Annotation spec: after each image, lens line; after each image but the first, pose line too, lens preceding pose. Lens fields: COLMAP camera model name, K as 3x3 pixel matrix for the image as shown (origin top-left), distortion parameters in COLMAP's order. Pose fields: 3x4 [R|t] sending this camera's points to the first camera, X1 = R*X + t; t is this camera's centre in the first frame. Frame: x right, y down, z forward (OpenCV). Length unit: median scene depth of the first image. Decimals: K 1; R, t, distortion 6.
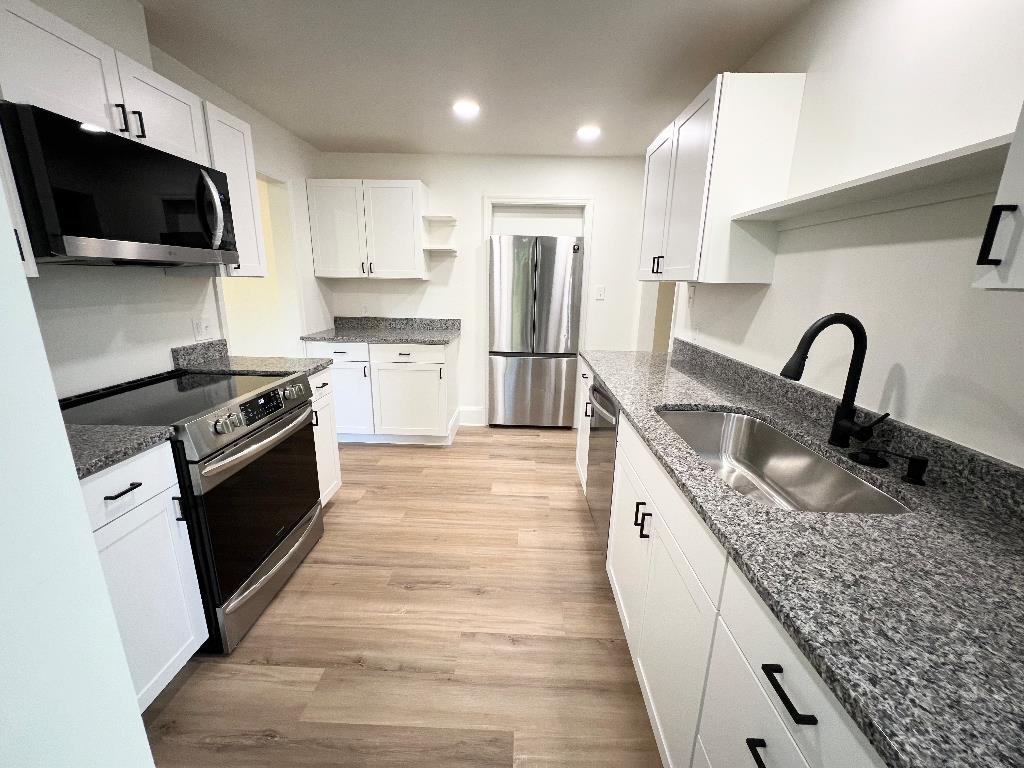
lens RADIAL K [[410.2, 0, 507.6], [0, 410.2, 380.8], [0, 0, 1]] dist [0.003746, 0.000302]
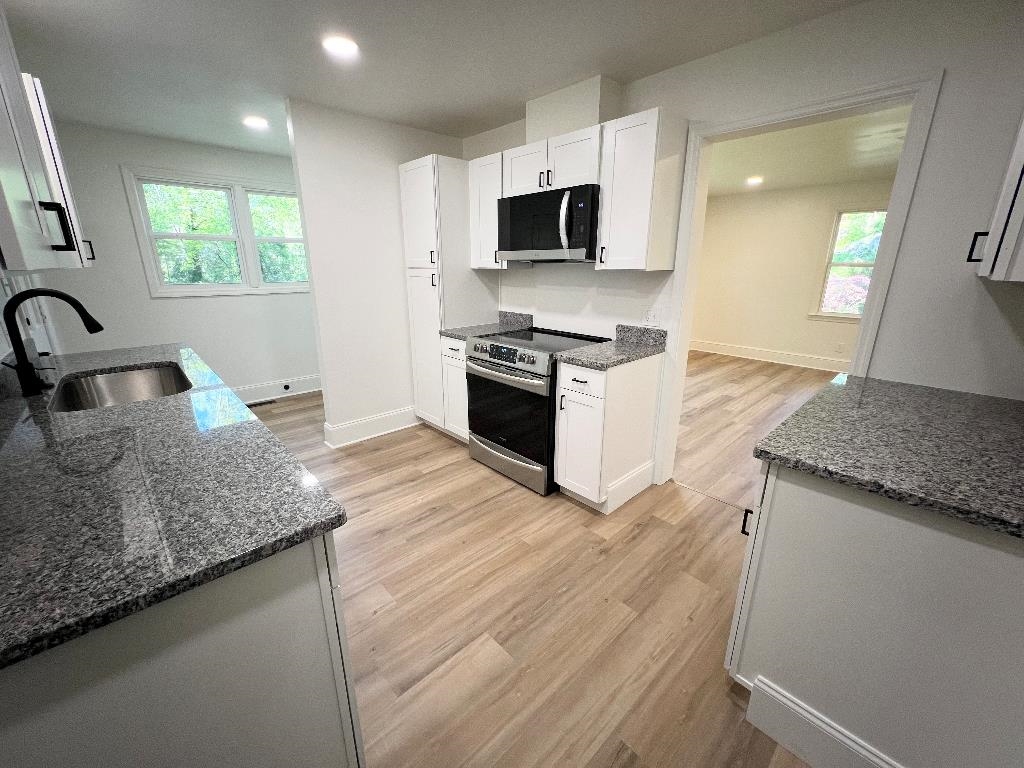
lens RADIAL K [[415.9, 0, 510.7], [0, 415.9, 385.8], [0, 0, 1]] dist [-0.000868, 0.000041]
pose [[-0.711517, 0.175000, -0.680528, 0.412950], [-0.182145, 0.889452, 0.419164, -0.440531], [0.678651, 0.422197, -0.600984, 1.816859]]
